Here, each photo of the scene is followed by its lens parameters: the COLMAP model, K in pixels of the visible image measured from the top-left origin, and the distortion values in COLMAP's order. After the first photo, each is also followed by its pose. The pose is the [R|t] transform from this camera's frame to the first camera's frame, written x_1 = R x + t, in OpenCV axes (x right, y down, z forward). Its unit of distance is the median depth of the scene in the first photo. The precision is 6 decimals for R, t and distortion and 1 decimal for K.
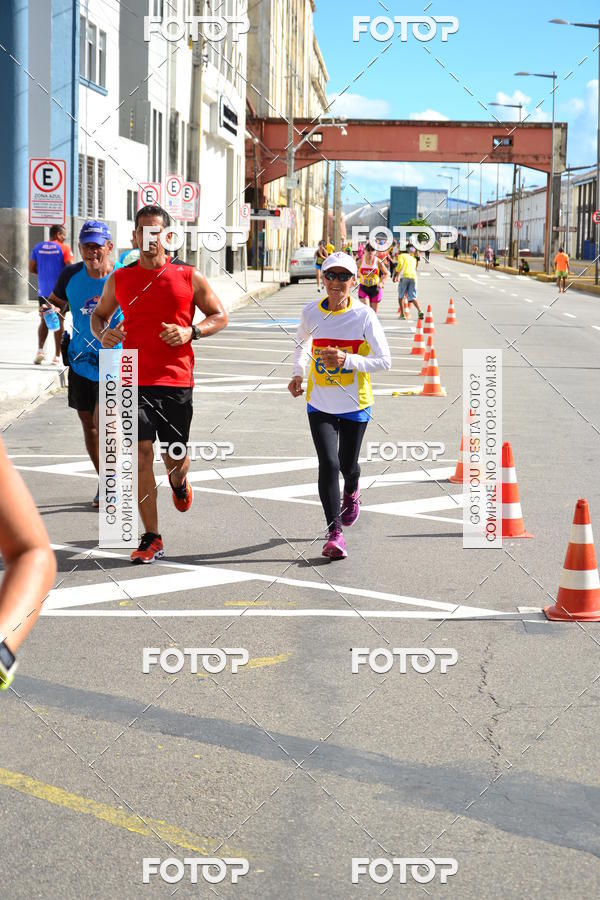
lens RADIAL K [[2096.3, 0, 336.2], [0, 2096.3, 448.2], [0, 0, 1]] dist [-0.004452, 0.485257]
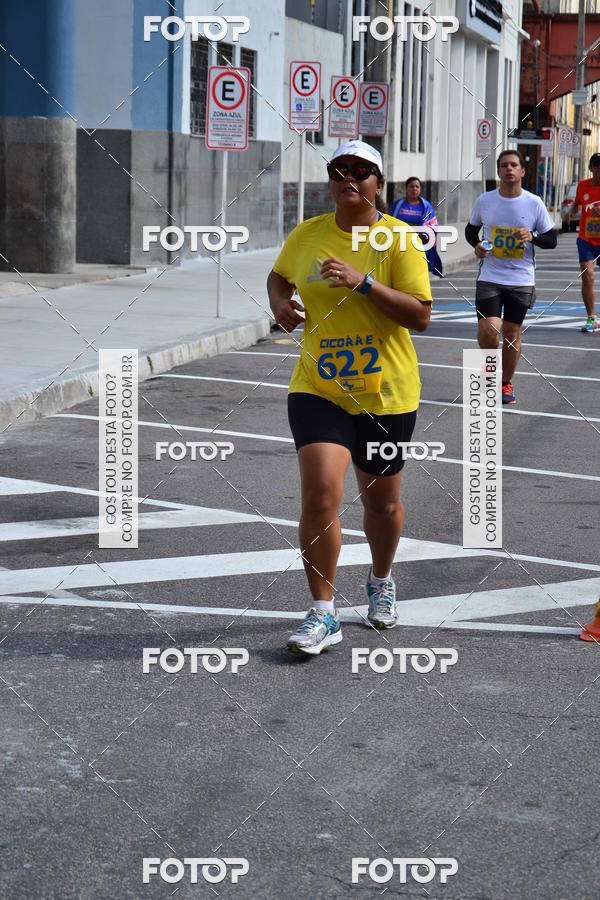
lens RADIAL K [[2317.6, 0, 335.6], [0, 2317.6, 451.1], [0, 0, 1]] dist [-0.000941, 1.105167]
pose [[0.989735, 0.017987, -0.141777, 0.015660], [-0.015165, 0.999665, 0.020965, -0.017866], [0.142106, -0.018599, 0.989677, 0.188500]]
